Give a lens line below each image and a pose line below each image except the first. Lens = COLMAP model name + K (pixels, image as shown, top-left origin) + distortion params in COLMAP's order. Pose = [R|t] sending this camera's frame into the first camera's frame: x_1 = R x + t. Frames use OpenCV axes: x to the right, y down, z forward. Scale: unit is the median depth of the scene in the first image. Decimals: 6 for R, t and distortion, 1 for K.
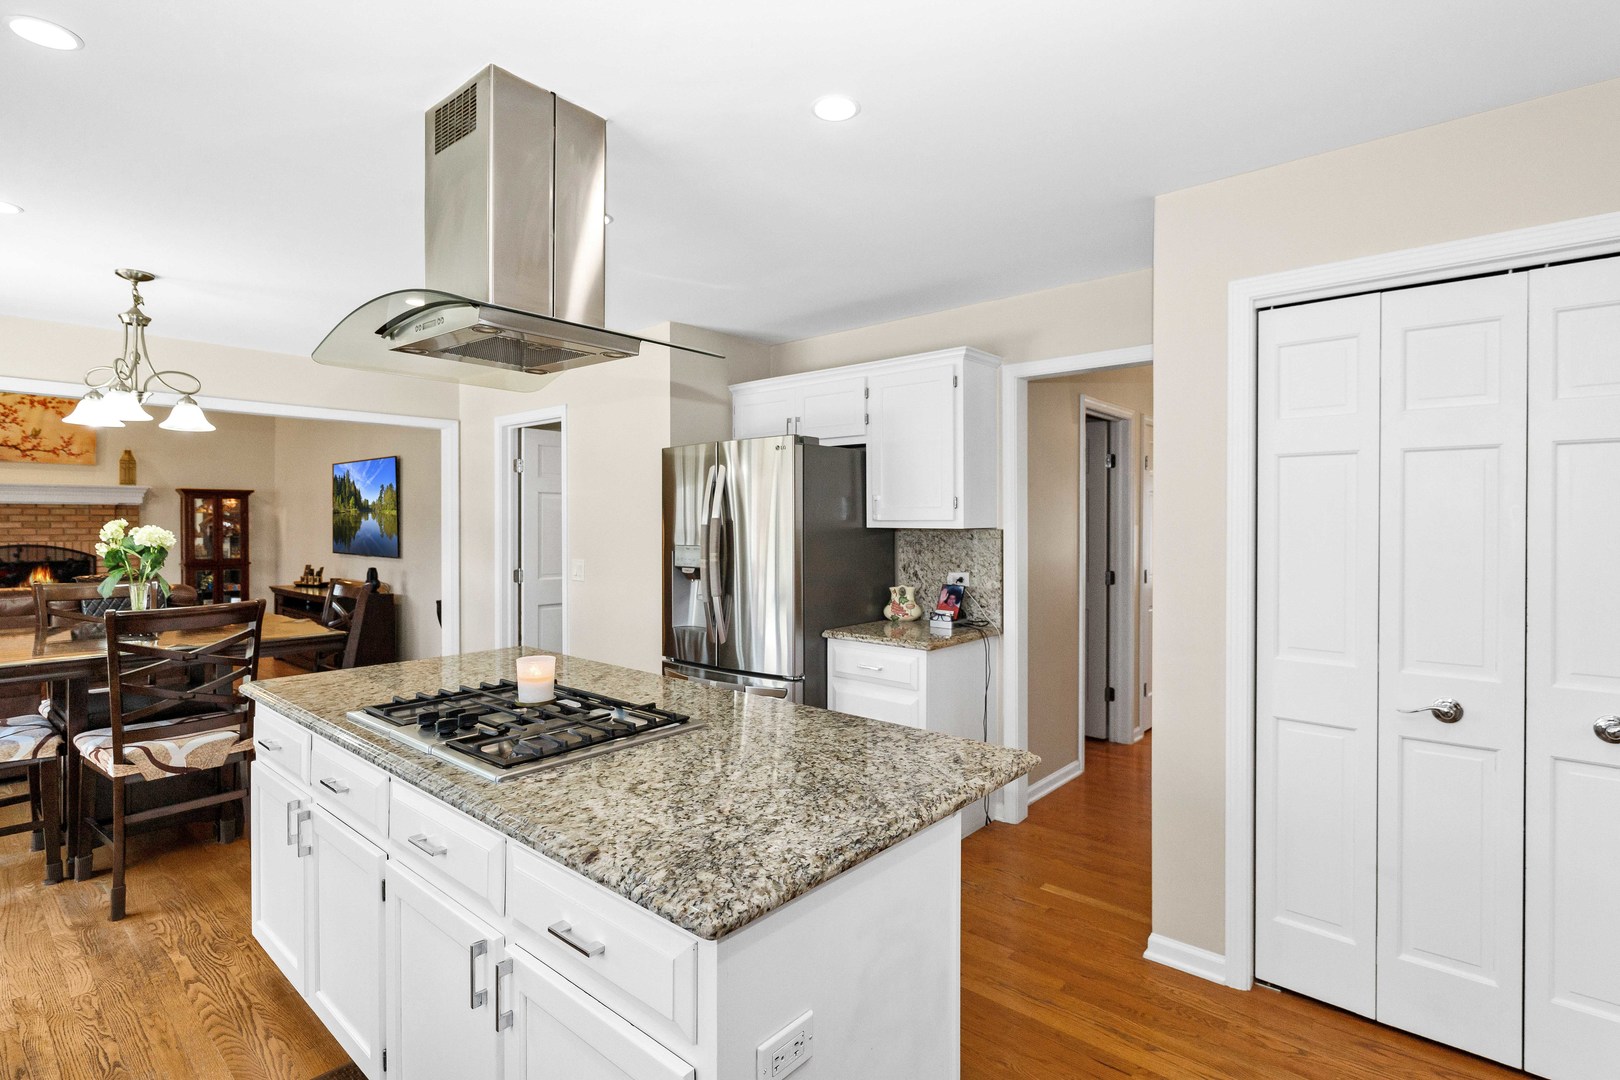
lens RADIAL K [[799.1, 0, 822.9], [0, 799.1, 526.7], [0, 0, 1]] dist [-0.001287, 0.001128]
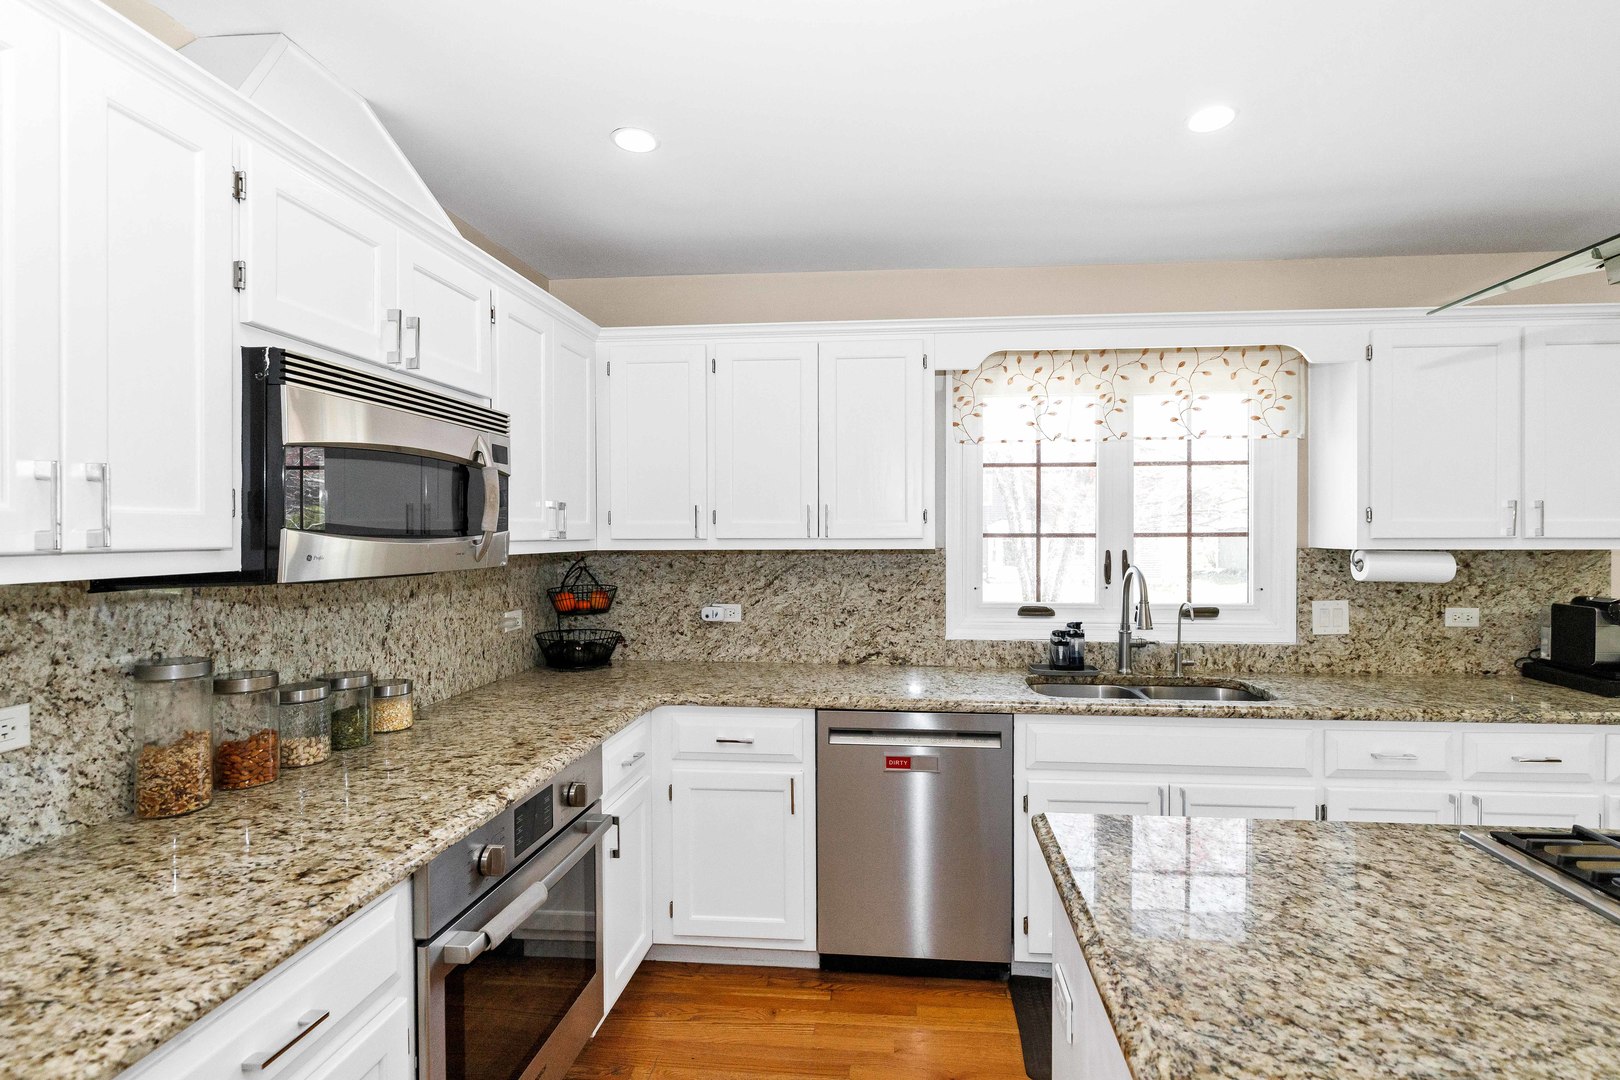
lens RADIAL K [[799.1, 0, 854.9], [0, 799.1, 538.5], [0, 0, 1]] dist [-0.001287, 0.001128]
pose [[-0.807122, 0.004967, -0.590364, 0.126059], [-0.004182, 0.999891, 0.014130, -0.004347], [0.590370, 0.013873, -0.807014, 0.250377]]
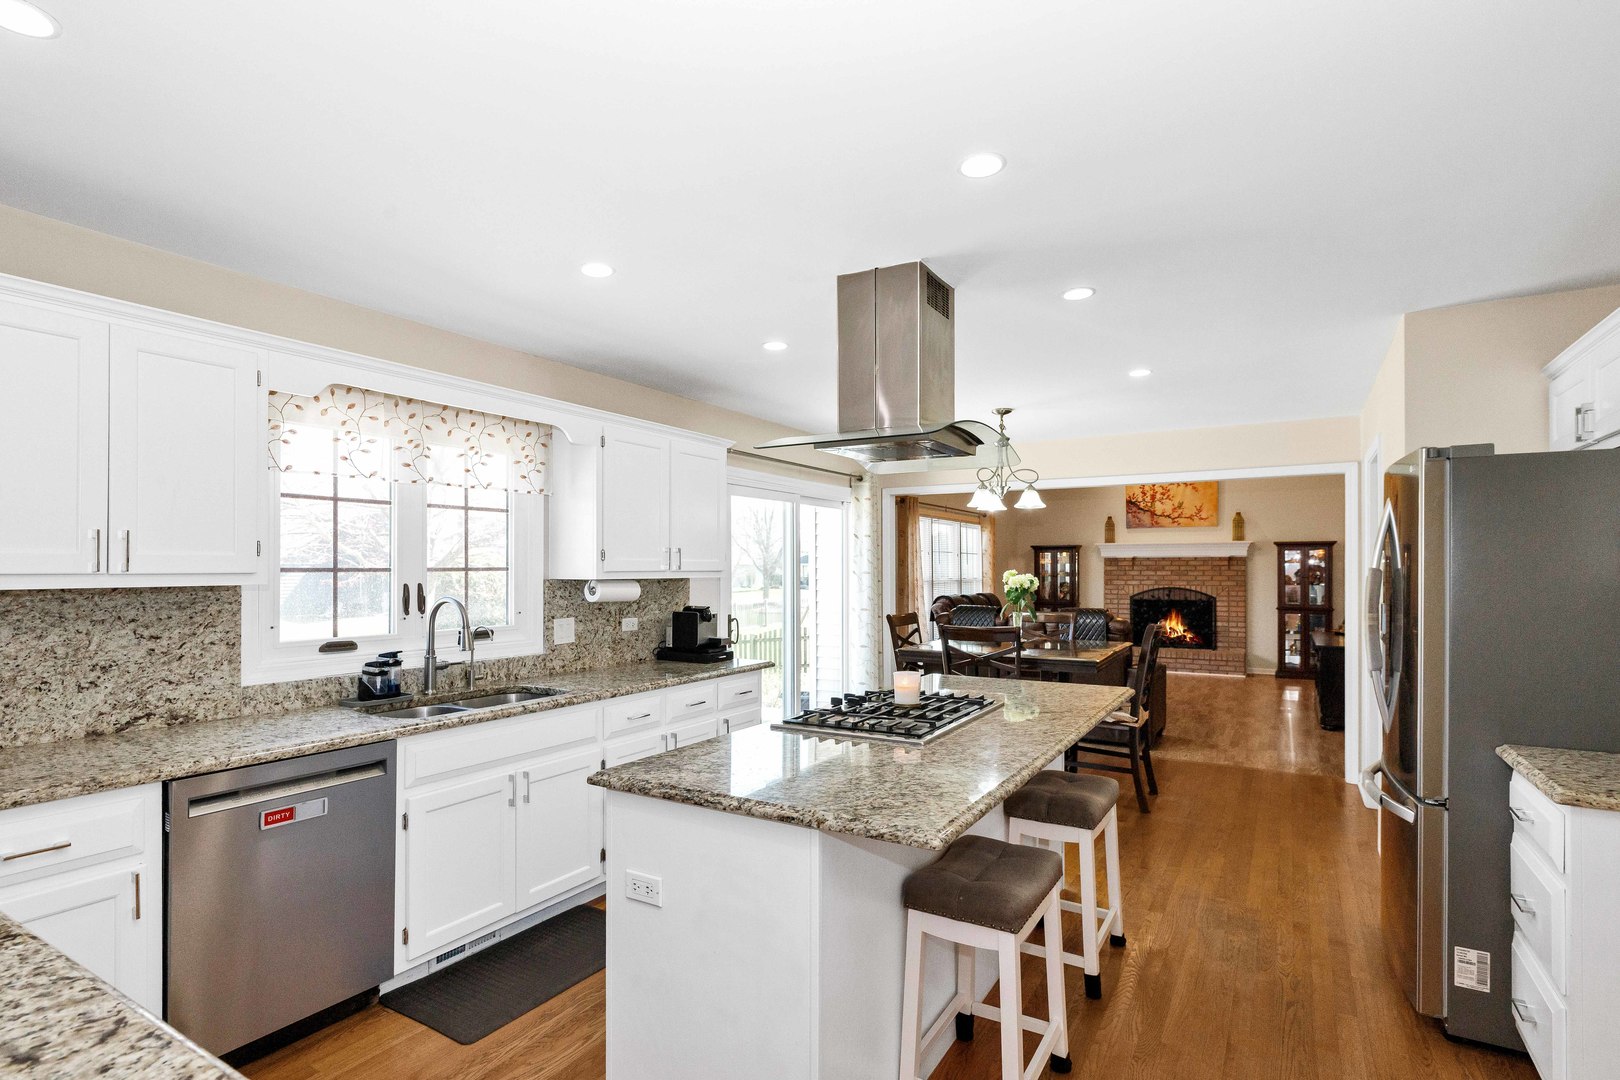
lens RADIAL K [[799.1, 0, 808.0], [0, 799.1, 565.9], [0, 0, 1]] dist [-0.001287, 0.001128]
pose [[0.173220, -0.004649, -0.984872, 0.239523], [-0.006628, 0.999961, -0.005886, -0.002003], [0.984861, 0.007547, 0.173183, 0.150157]]
